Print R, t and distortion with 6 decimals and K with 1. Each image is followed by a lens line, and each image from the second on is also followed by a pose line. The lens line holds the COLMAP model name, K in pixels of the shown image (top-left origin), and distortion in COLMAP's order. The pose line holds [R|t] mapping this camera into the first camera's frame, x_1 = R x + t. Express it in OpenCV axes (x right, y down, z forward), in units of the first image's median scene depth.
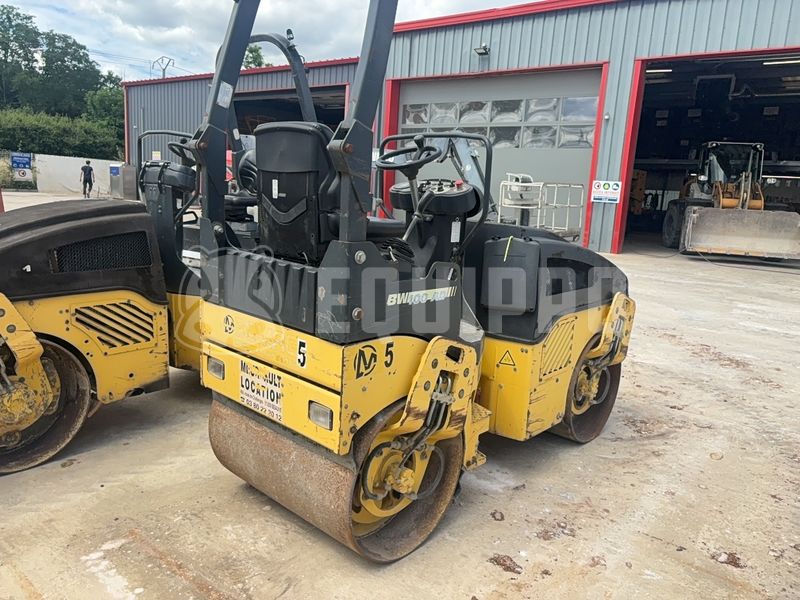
lens RADIAL K [[613.2, 0, 396.4], [0, 613.2, 304.4], [0, 0, 1]] dist [0.021847, -0.029847]
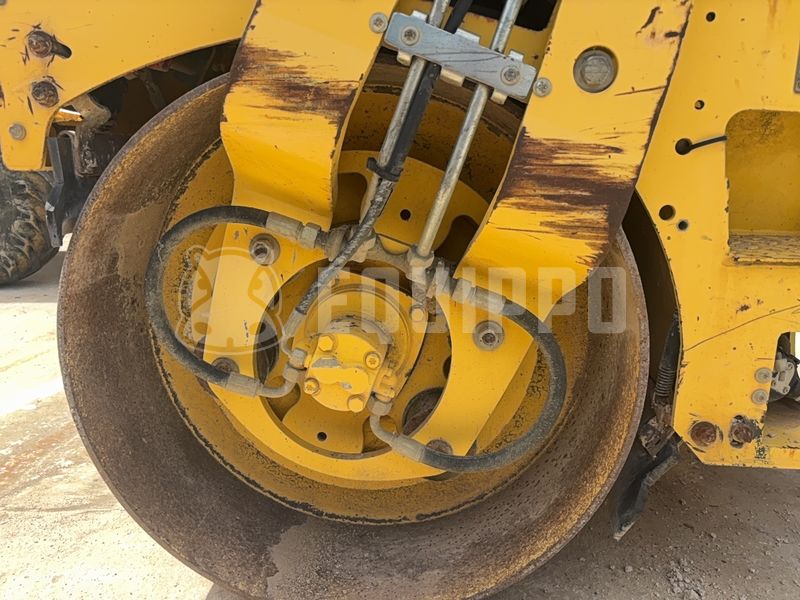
lens RADIAL K [[613.2, 0, 396.4], [0, 613.2, 304.4], [0, 0, 1]] dist [0.021847, -0.029847]
pose [[0.612783, 0.139633, -0.777818, 0.249583], [-0.130346, 0.988644, 0.074790, 0.226277], [0.779428, 0.055555, 0.624024, 0.825906]]
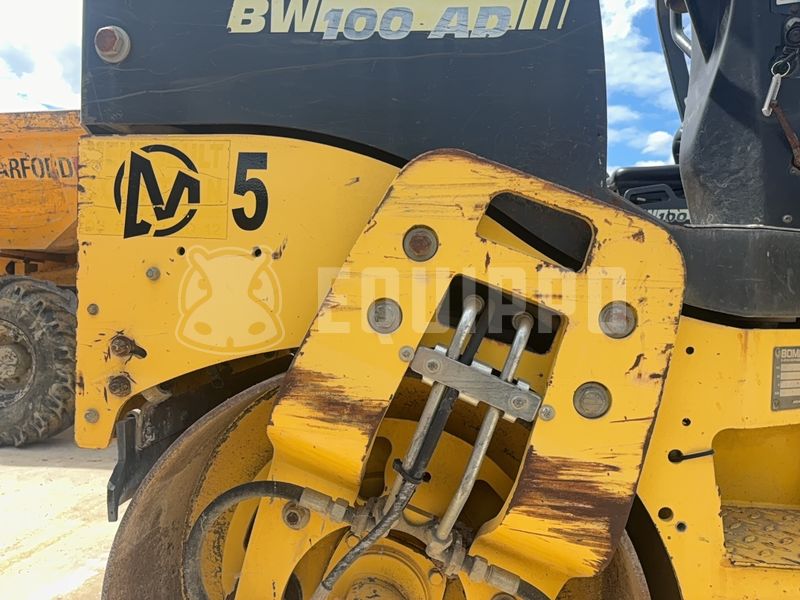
lens RADIAL K [[613.2, 0, 396.4], [0, 613.2, 304.4], [0, 0, 1]] dist [0.021847, -0.029847]
pose [[0.586393, -0.017672, -0.809834, 0.271255], [-0.154698, 0.978917, -0.133377, 0.156342], [0.795118, 0.203491, 0.571296, 0.794023]]
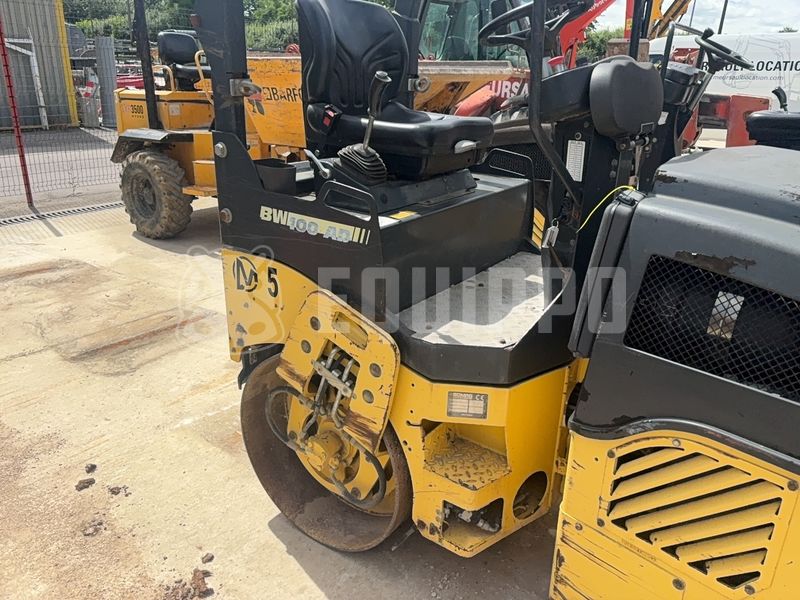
lens RADIAL K [[595.1, 0, 400.0], [0, 595.1, 300.0], [0, 0, 1]] dist [0.005792, -0.003936]
pose [[0.135612, 0.301364, -0.943816, 0.687478], [-0.211897, 0.939397, 0.269506, -0.130232], [0.967837, 0.163443, 0.191251, 0.911863]]
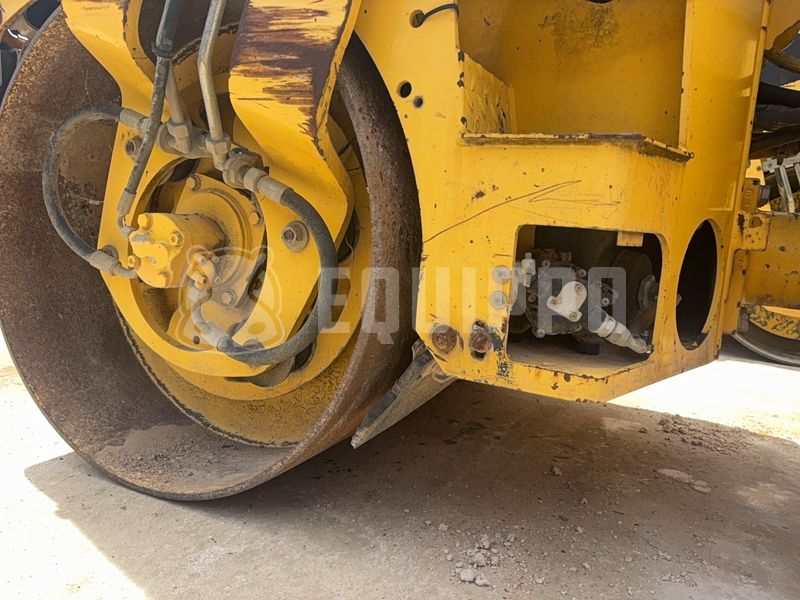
lens RADIAL K [[613.2, 0, 396.4], [0, 613.2, 304.4], [0, 0, 1]] dist [0.021847, -0.029847]
pose [[0.283666, 0.104526, -0.953209, 0.356476], [-0.242527, 0.969544, 0.034143, 0.268441], [0.927747, 0.221494, 0.300377, 1.011418]]
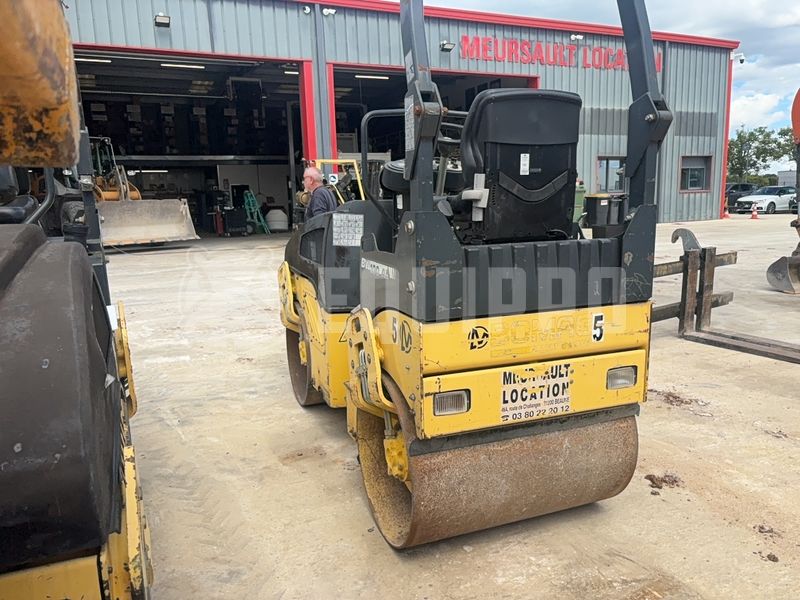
lens RADIAL K [[609.0, 0, 400.0], [0, 609.0, 300.0], [0, 0, 1]] dist [0.003782, -0.002449]
pose [[0.437274, -0.212780, 0.873794, -1.024519], [0.213948, 0.968325, 0.128733, -0.141988], [-0.873509, 0.130655, 0.468948, 0.727172]]
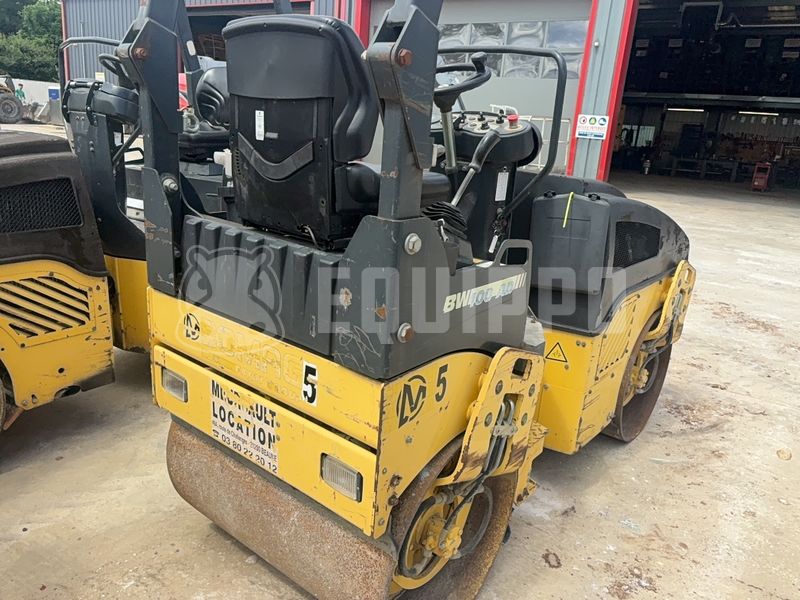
lens RADIAL K [[614.1, 0, 394.7], [0, 614.1, 300.8], [0, 0, 1]] dist [-0.003801, -0.007894]
pose [[0.997606, -0.006924, 0.068806, -0.096740], [-0.000078, 0.994860, 0.101258, -0.066808], [-0.069154, -0.101021, 0.992478, 0.315744]]
